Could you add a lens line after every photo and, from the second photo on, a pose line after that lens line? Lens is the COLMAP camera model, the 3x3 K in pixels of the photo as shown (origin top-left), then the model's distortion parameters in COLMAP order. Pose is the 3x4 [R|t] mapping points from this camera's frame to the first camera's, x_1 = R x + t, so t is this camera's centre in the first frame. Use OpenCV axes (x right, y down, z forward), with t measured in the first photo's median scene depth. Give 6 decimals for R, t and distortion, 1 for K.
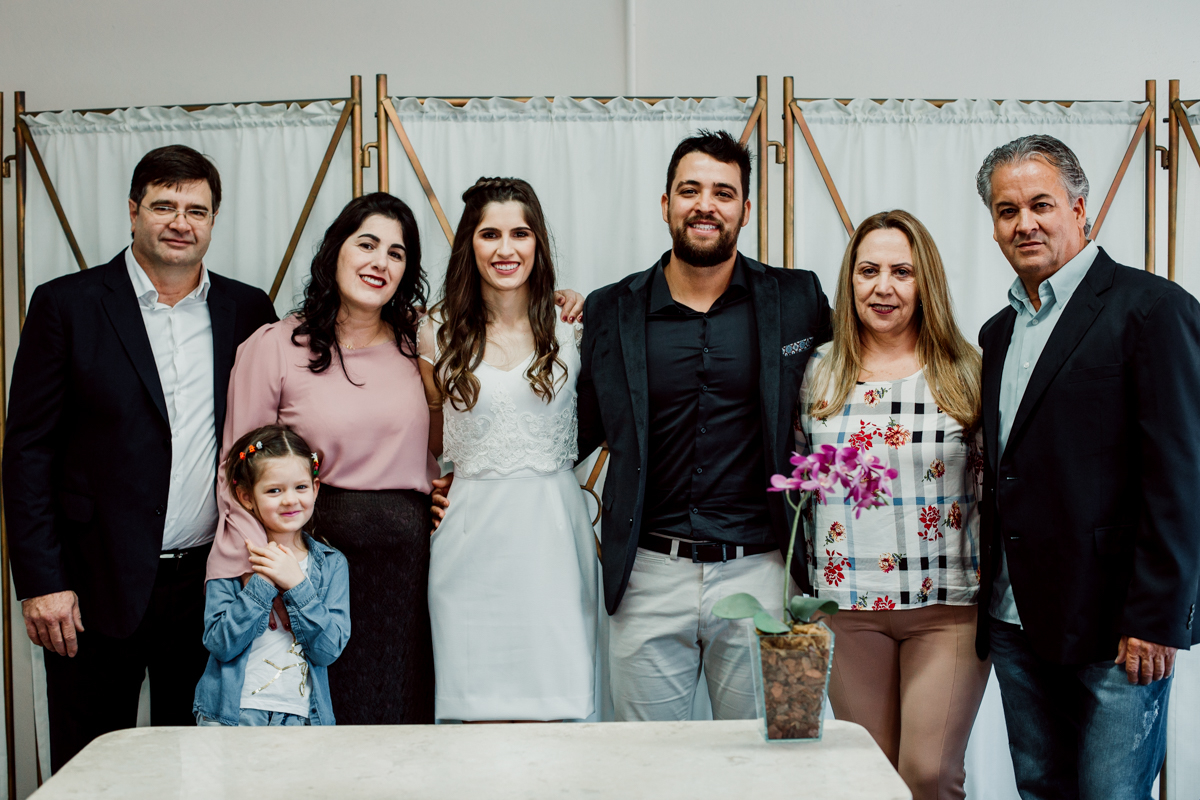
lens RADIAL K [[1772.3, 0, 602.4], [0, 1772.3, 399.0], [0, 0, 1]] dist [-0.131328, 0.050176]
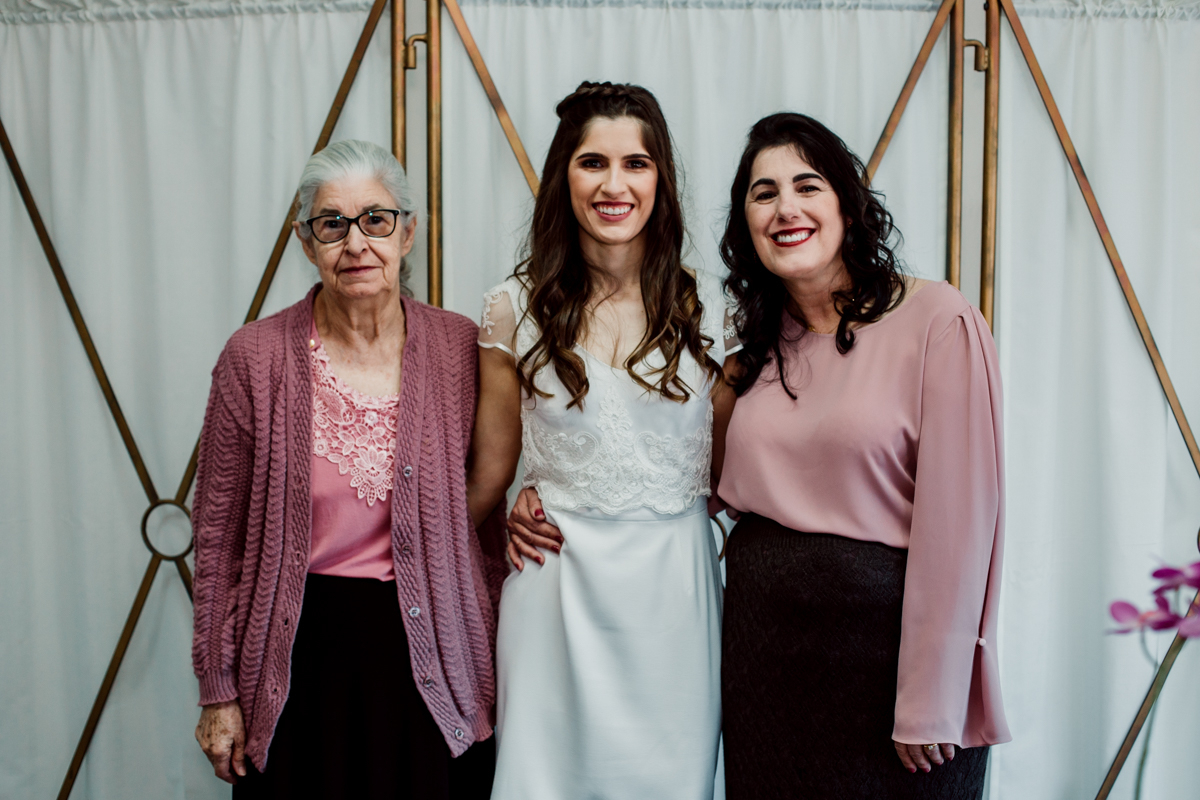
lens RADIAL K [[1772.3, 0, 602.4], [0, 1772.3, 399.0], [0, 0, 1]] dist [-0.131328, 0.050176]
pose [[0.999539, 0.013006, -0.027423, -0.033172], [-0.012265, 0.999560, 0.027005, -0.016191], [0.027762, -0.026656, 0.999259, 0.272045]]
